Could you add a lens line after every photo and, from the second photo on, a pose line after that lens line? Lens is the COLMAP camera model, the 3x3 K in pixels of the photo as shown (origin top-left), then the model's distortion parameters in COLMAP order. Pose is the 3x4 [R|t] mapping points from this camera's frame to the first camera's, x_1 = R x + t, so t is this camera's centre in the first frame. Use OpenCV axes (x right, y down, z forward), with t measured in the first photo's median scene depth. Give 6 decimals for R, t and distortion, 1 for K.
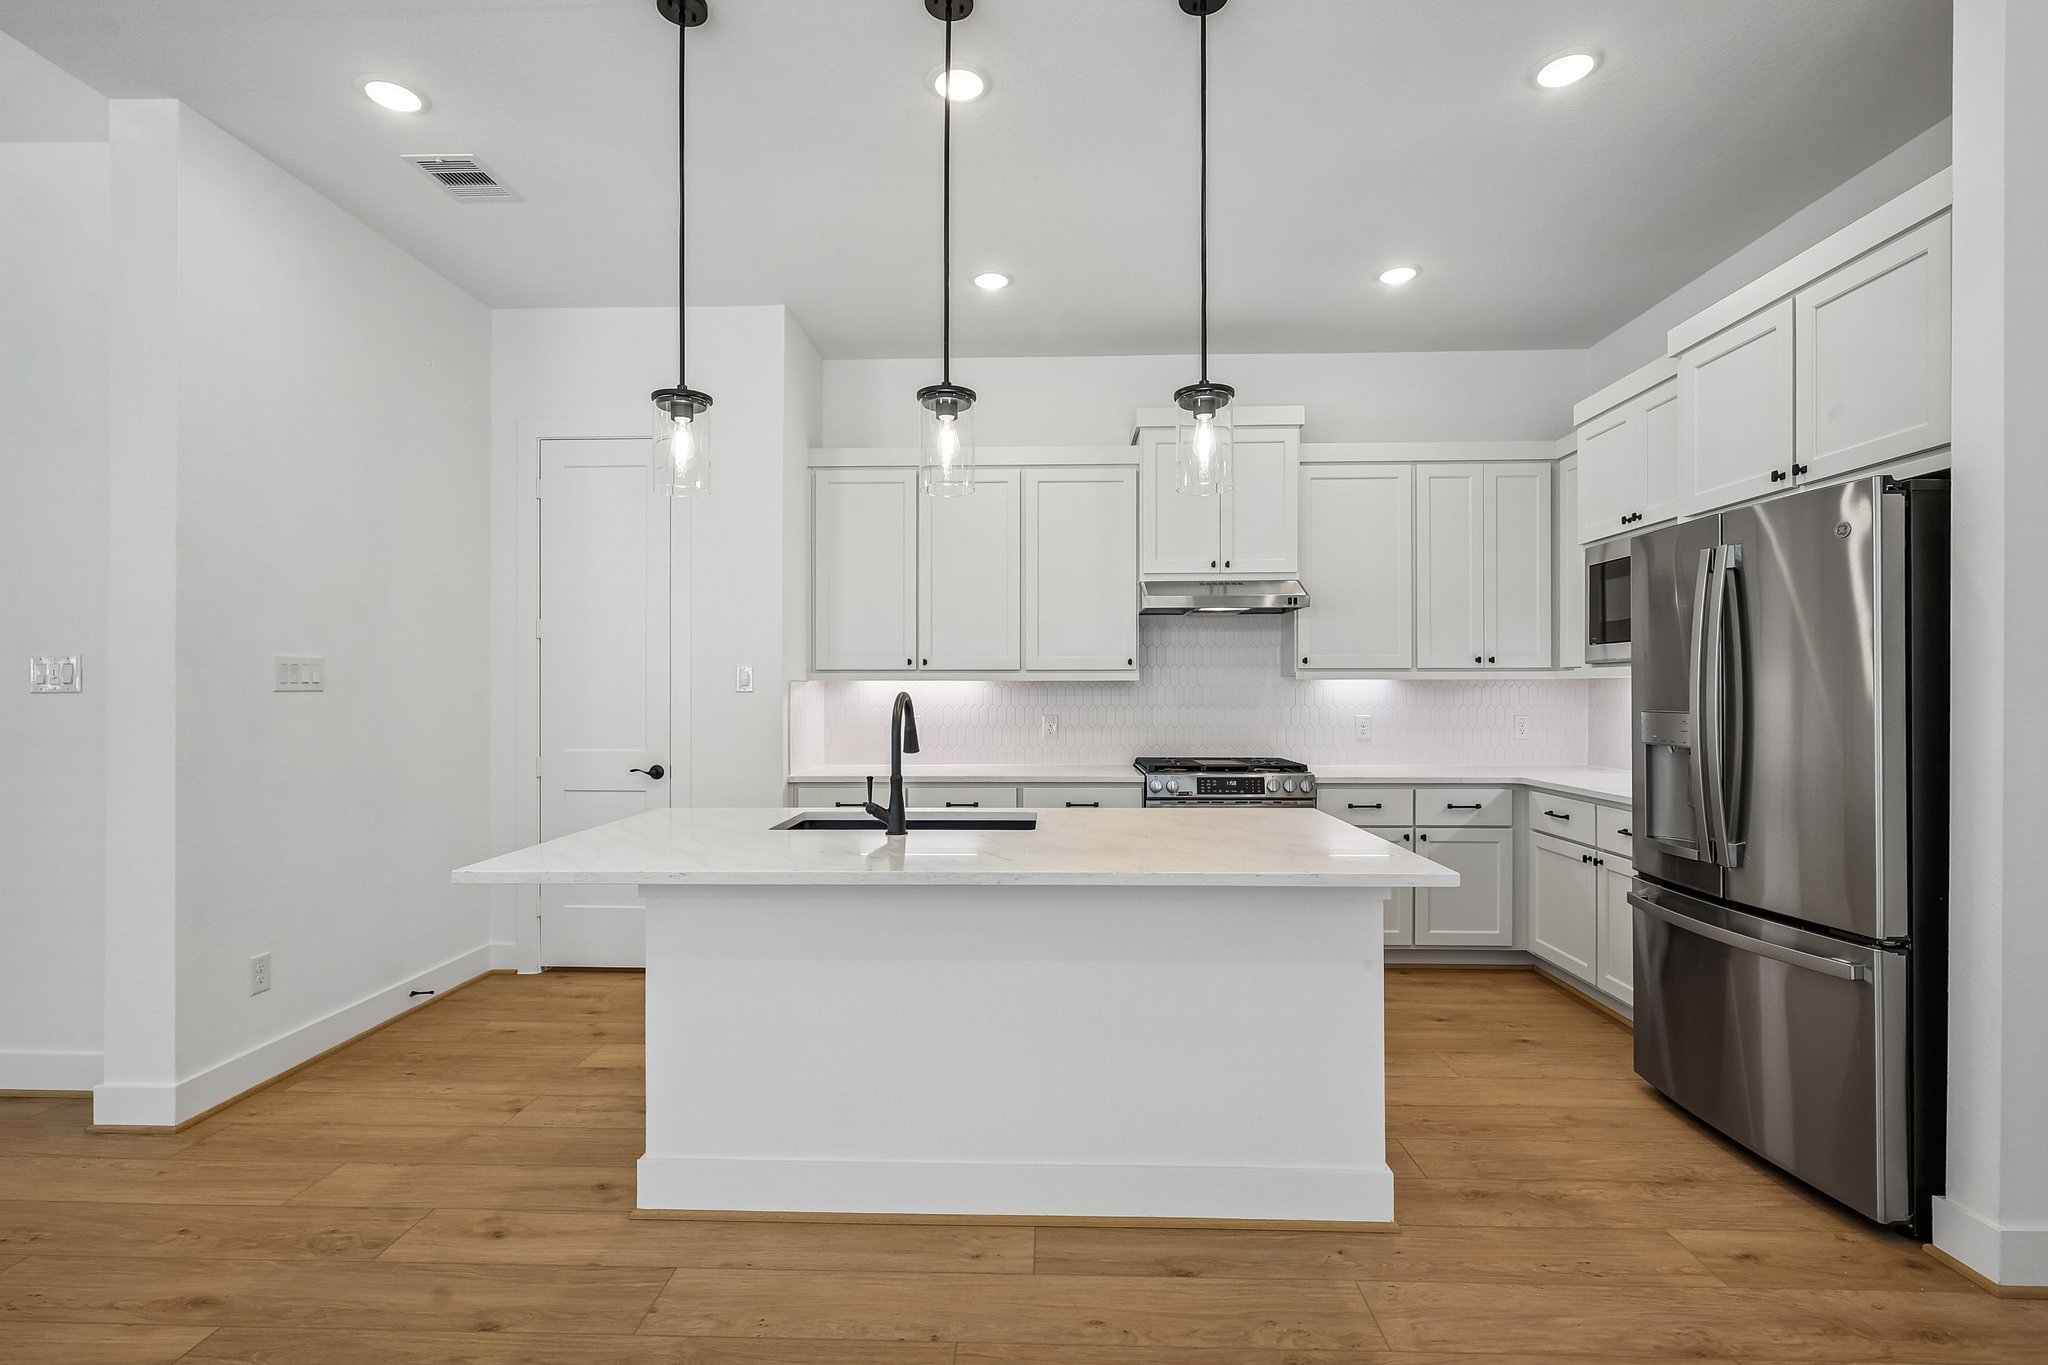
lens RADIAL K [[961.4, 0, 1023.8], [0, 961.4, 691.3], [0, 0, 1]] dist [-0.000121, 0.000123]
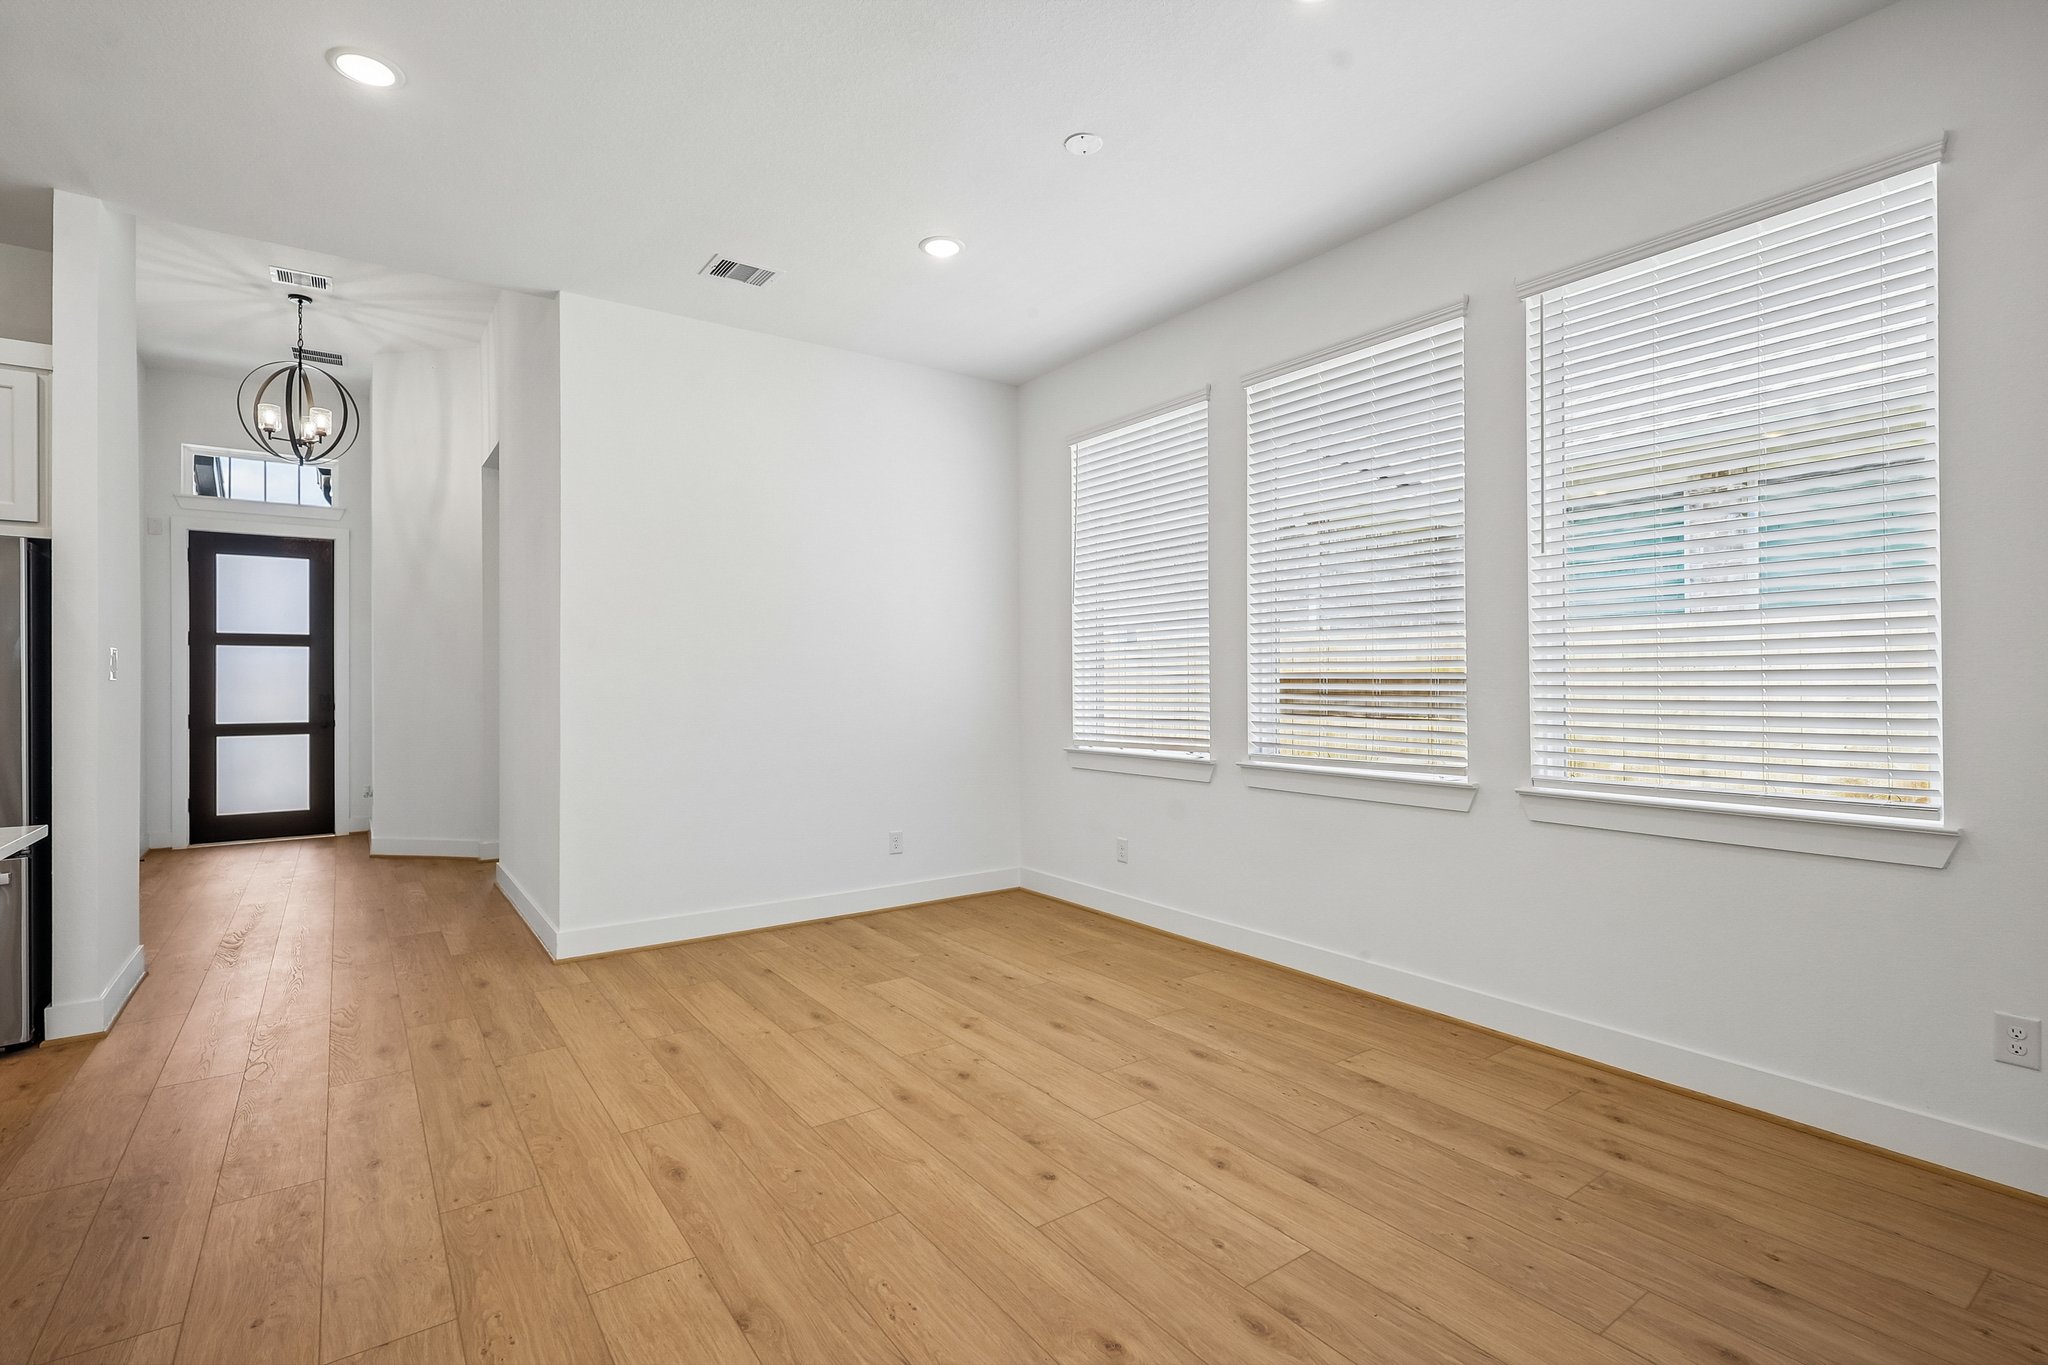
lens RADIAL K [[946.8, 0, 1021.2], [0, 946.8, 676.3], [0, 0, 1]] dist [-0.004967, 0.000473]
pose [[-0.612723, 0.007167, 0.790265, -0.801711], [0.004137, 0.999974, -0.005862, 0.003123], [-0.790287, -0.000322, -0.612737, 0.452491]]
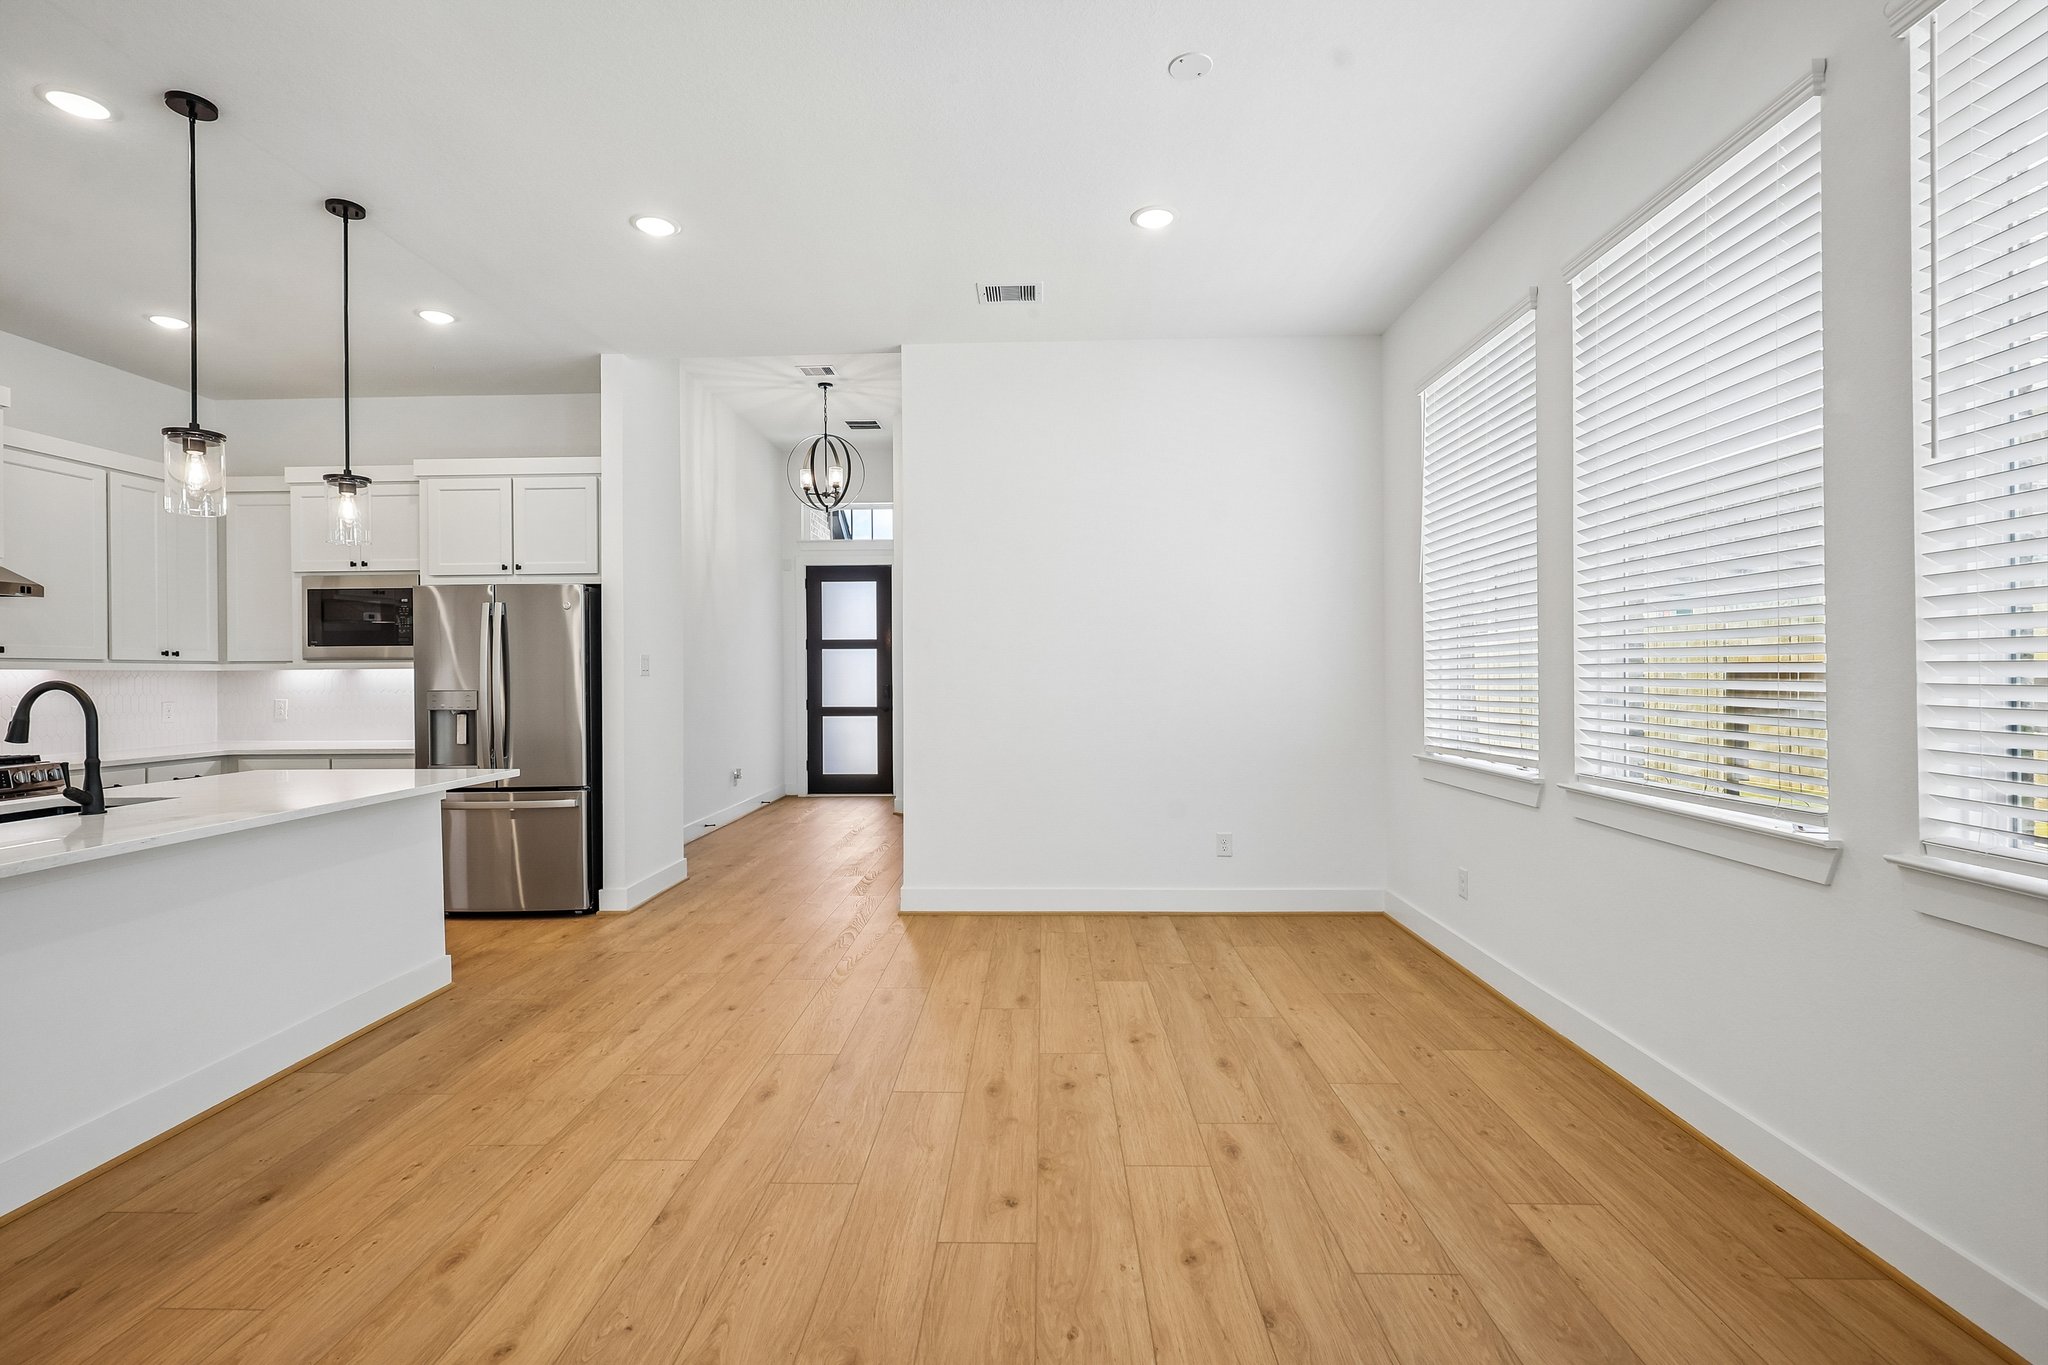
lens RADIAL K [[946.8, 0, 1021.2], [0, 946.8, 676.3], [0, 0, 1]] dist [-0.004967, 0.000473]
pose [[-0.011136, 0.000411, 0.999938, -0.924963], [0.005919, 0.999982, -0.000345, 0.001422], [-0.999920, 0.005915, -0.011138, -0.013605]]
